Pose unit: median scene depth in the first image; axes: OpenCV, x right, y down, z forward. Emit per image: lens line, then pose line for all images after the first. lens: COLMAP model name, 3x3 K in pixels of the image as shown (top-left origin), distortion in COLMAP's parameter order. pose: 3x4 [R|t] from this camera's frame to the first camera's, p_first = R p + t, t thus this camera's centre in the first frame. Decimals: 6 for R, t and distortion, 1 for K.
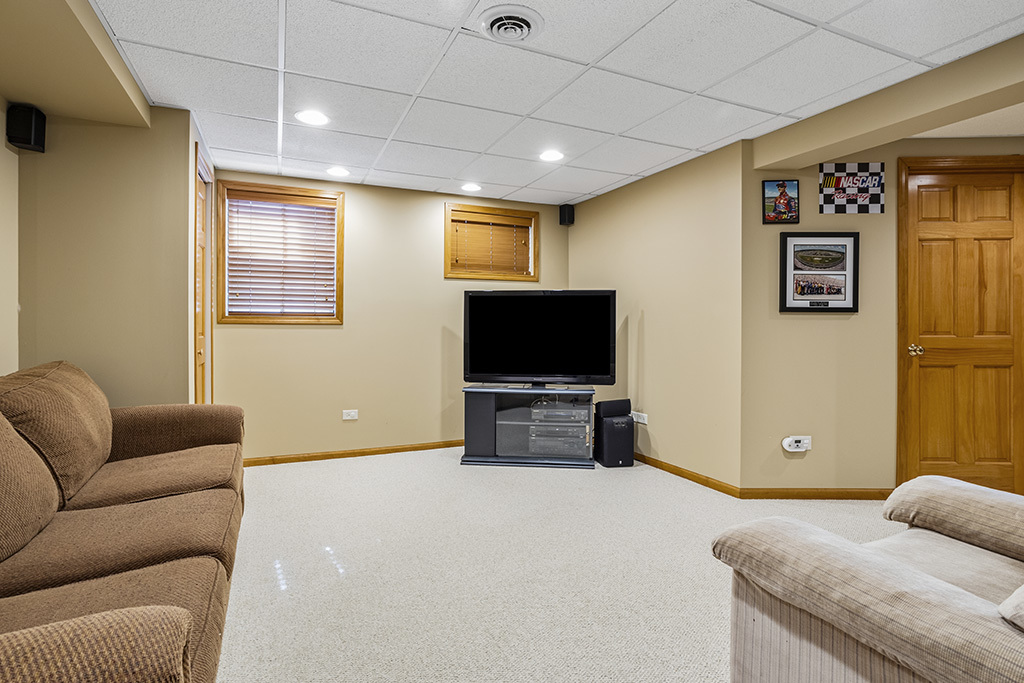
lens RADIAL K [[501.4, 0, 492.3], [0, 501.4, 329.4], [0, 0, 1]] dist [-0.023857, 0.002465]
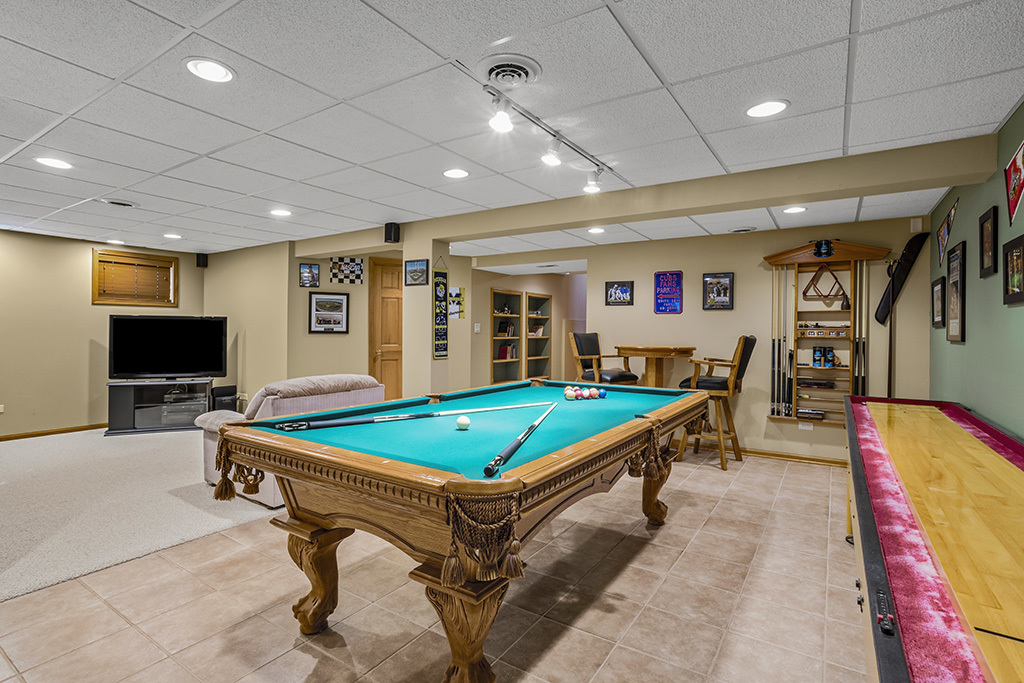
lens RADIAL K [[501.4, 0, 509.8], [0, 501.4, 337.3], [0, 0, 1]] dist [-0.023857, 0.002465]
pose [[0.847940, -0.000944, 0.530091, 0.216557], [-0.002754, 0.999977, 0.006187, -0.032794], [-0.530085, -0.006706, 0.847918, -1.022519]]
